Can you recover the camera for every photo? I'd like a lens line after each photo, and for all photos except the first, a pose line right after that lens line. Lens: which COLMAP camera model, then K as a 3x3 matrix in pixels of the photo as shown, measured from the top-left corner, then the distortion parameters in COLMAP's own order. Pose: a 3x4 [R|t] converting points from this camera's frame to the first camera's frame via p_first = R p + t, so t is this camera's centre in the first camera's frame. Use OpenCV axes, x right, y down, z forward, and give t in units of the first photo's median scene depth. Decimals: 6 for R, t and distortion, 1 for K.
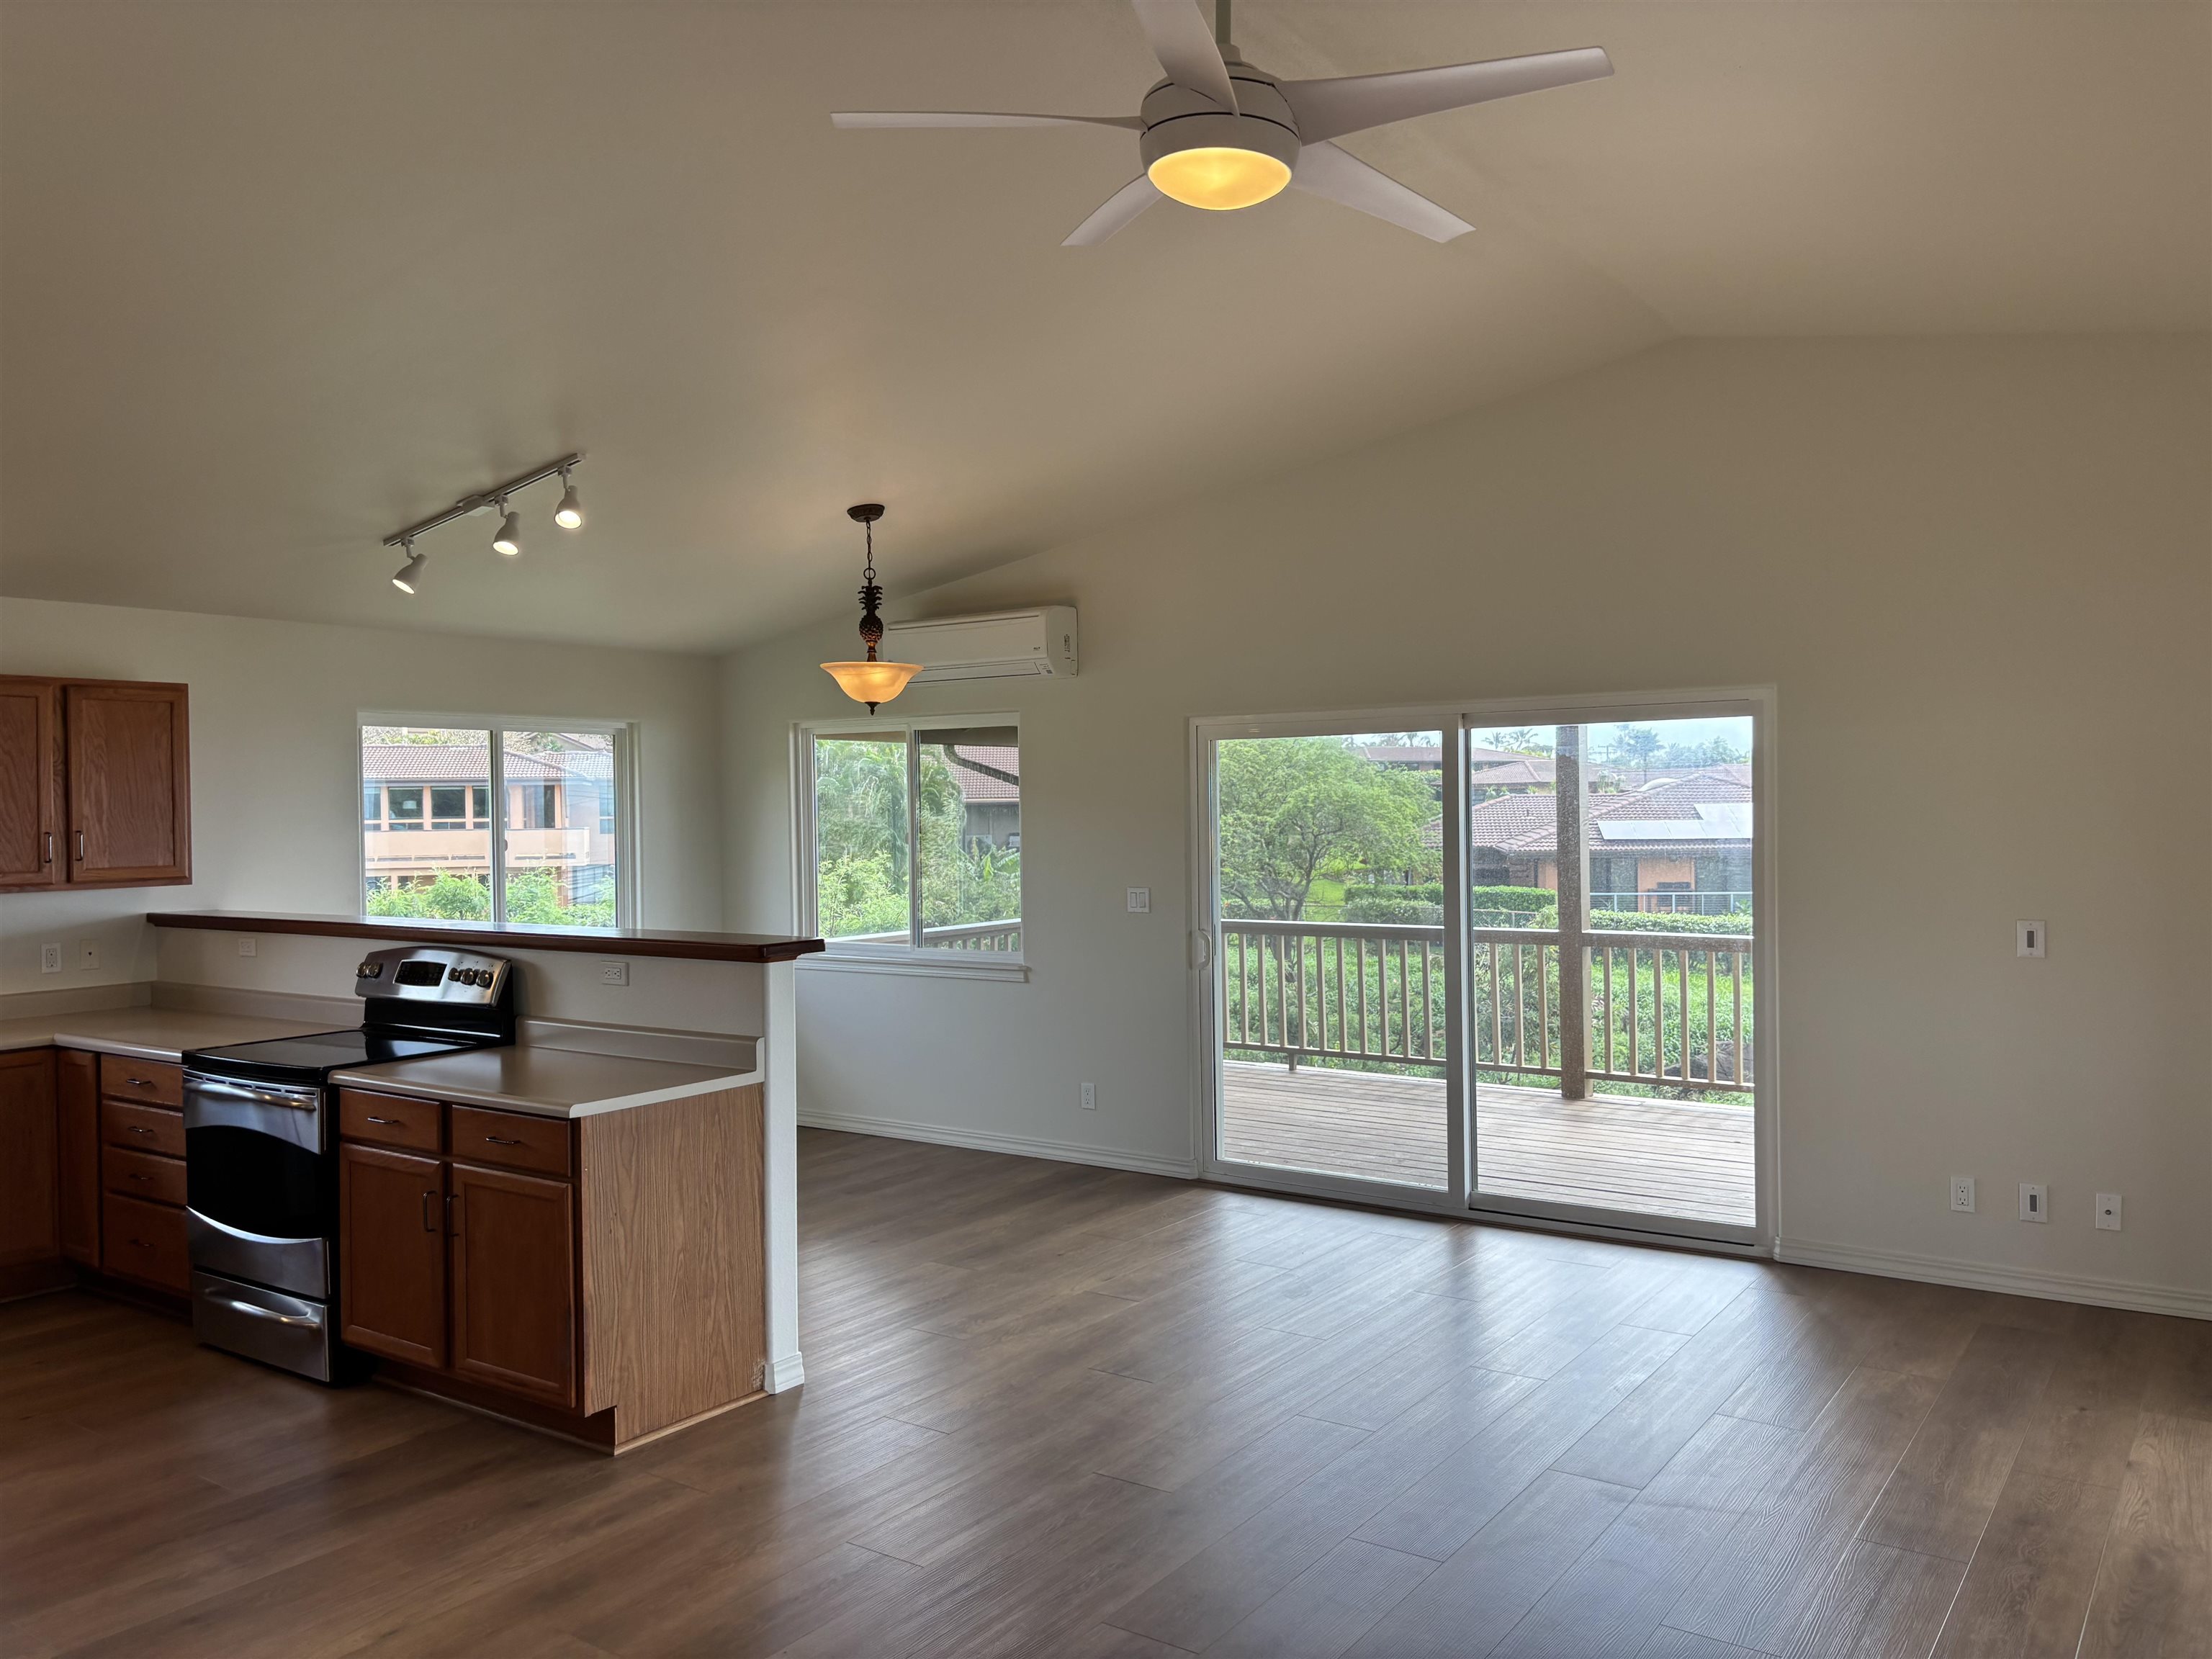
lens RADIAL K [[1684.2, 0, 1113.6], [0, 1684.2, 806.9], [0, 0, 1]] dist [0.023942, 0.003290]
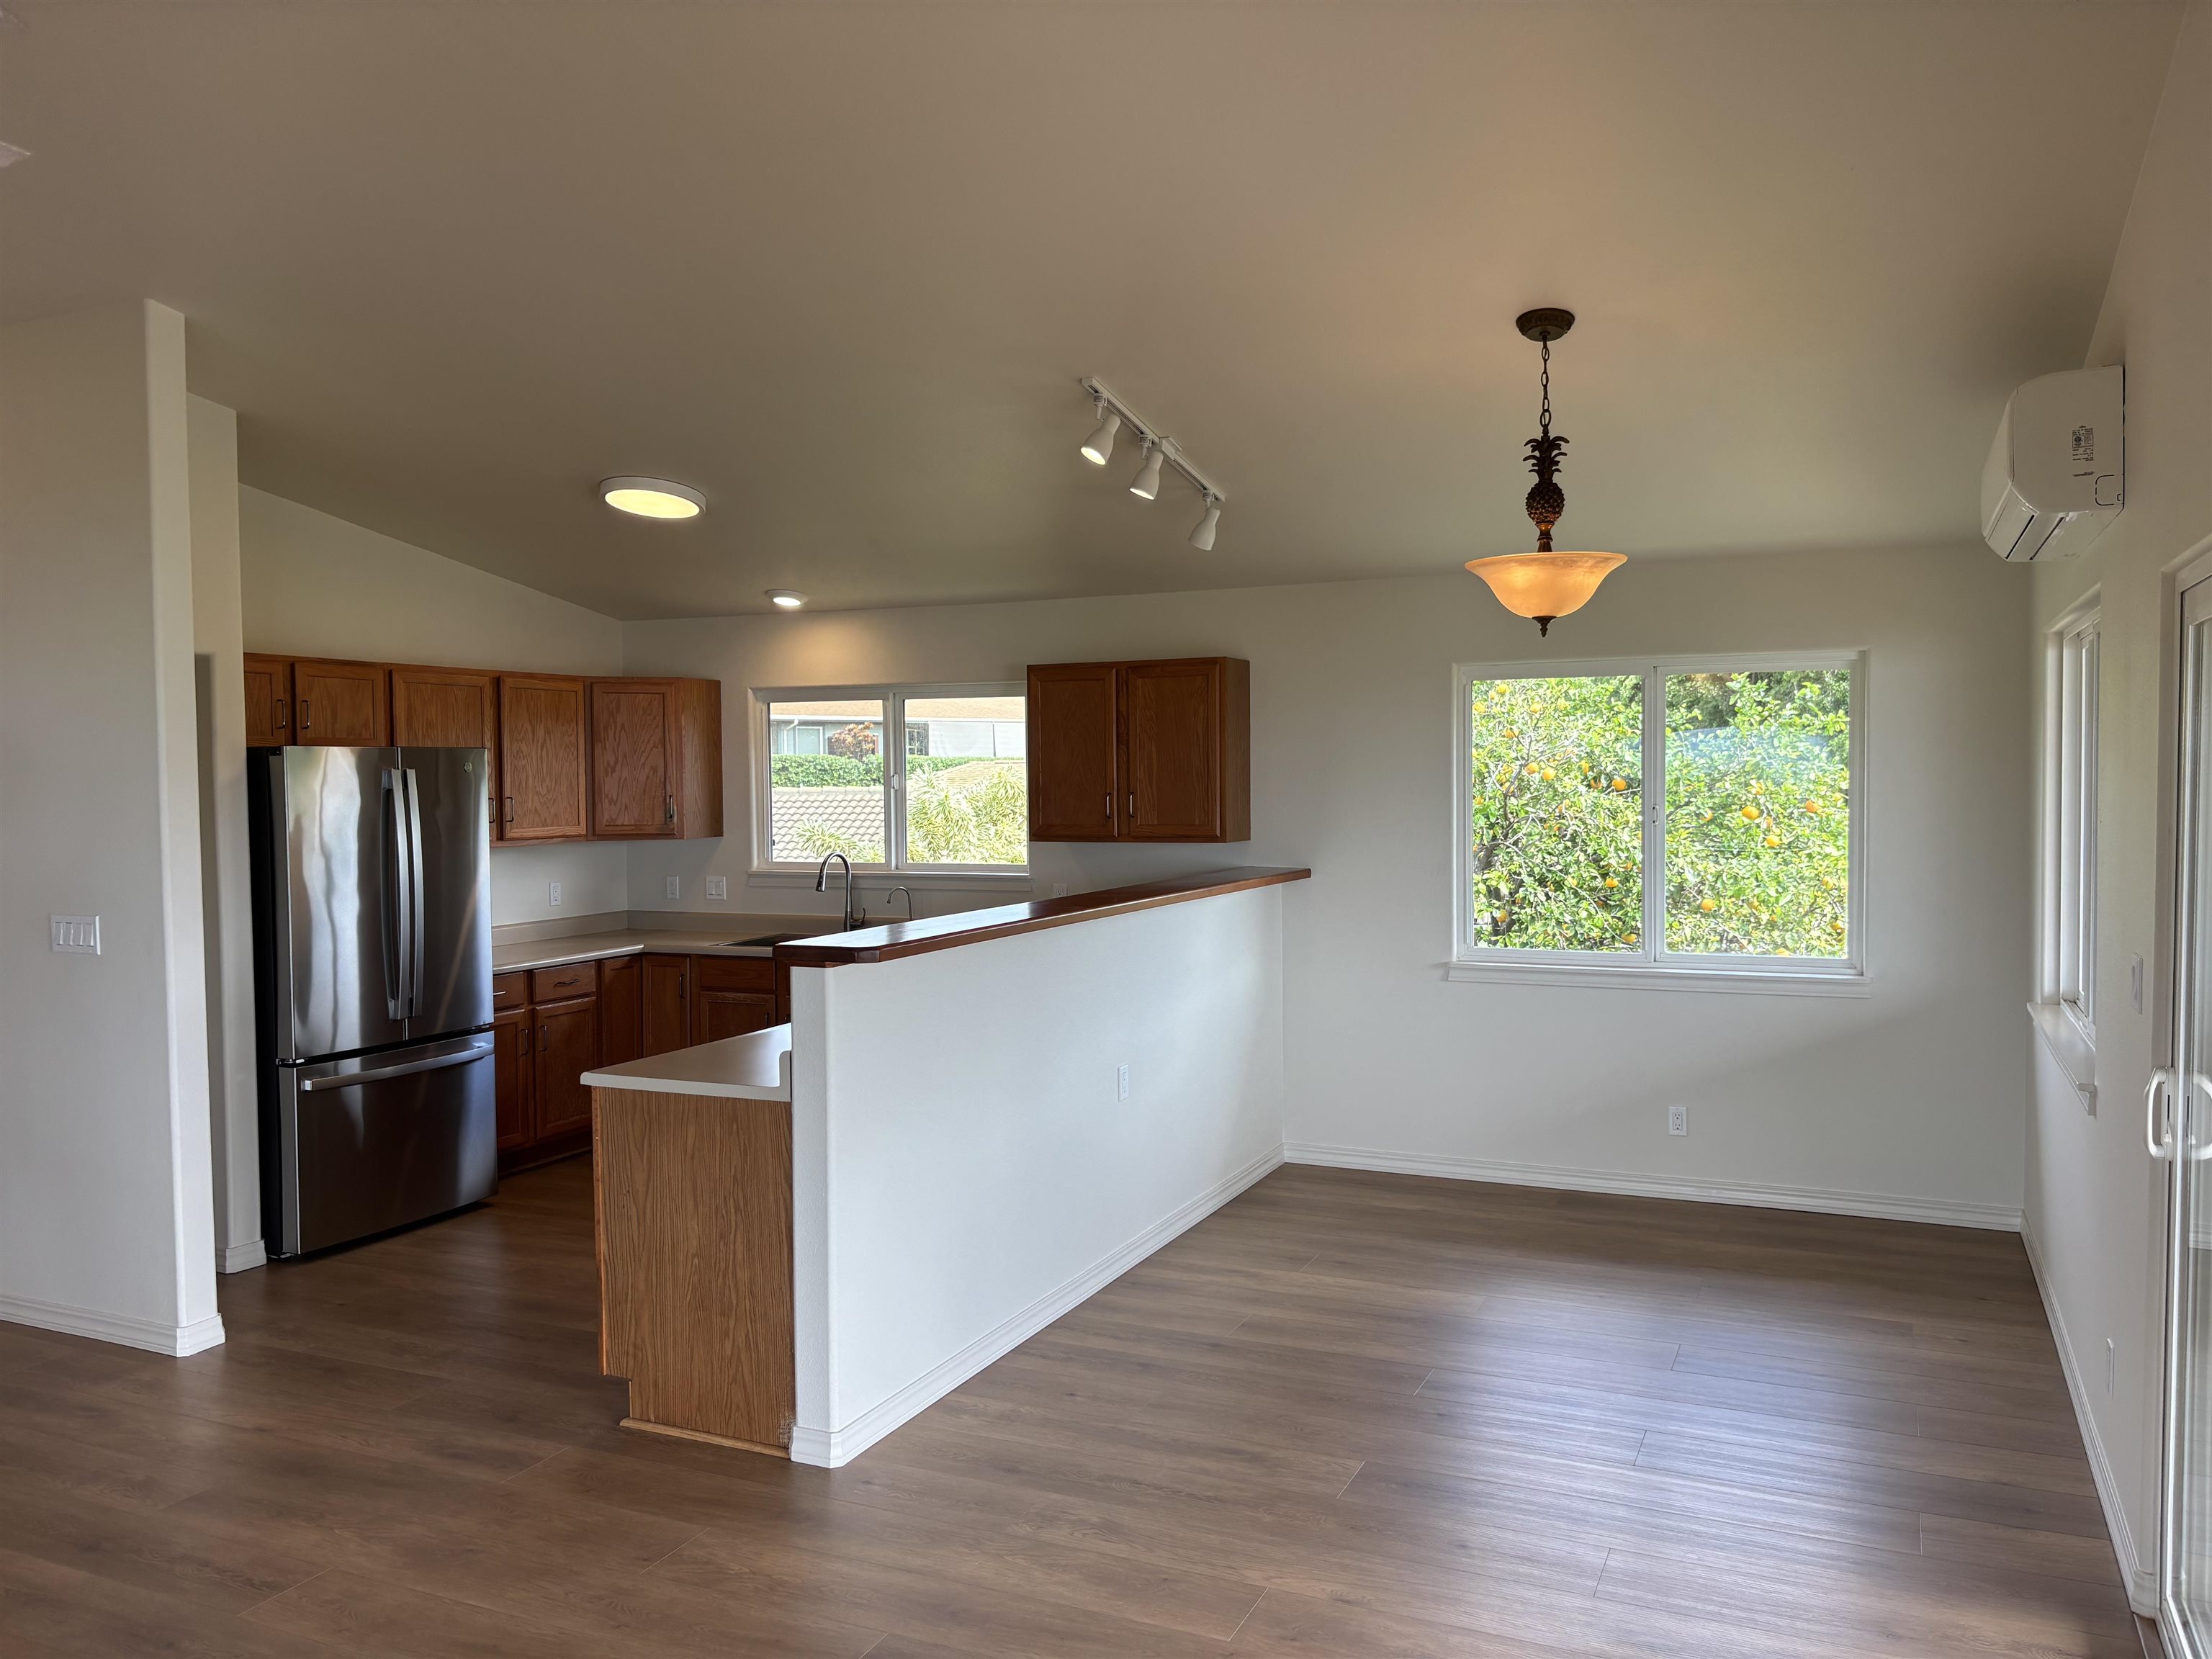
lens RADIAL K [[1684.2, 0, 1117.0], [0, 1684.2, 849.5], [0, 0, 1]] dist [0.023942, 0.003290]
pose [[0.181643, 0.053181, -0.981925, 0.689265], [0.006678, 0.998447, 0.055311, -0.013467], [0.983342, -0.016604, 0.181006, 1.047568]]
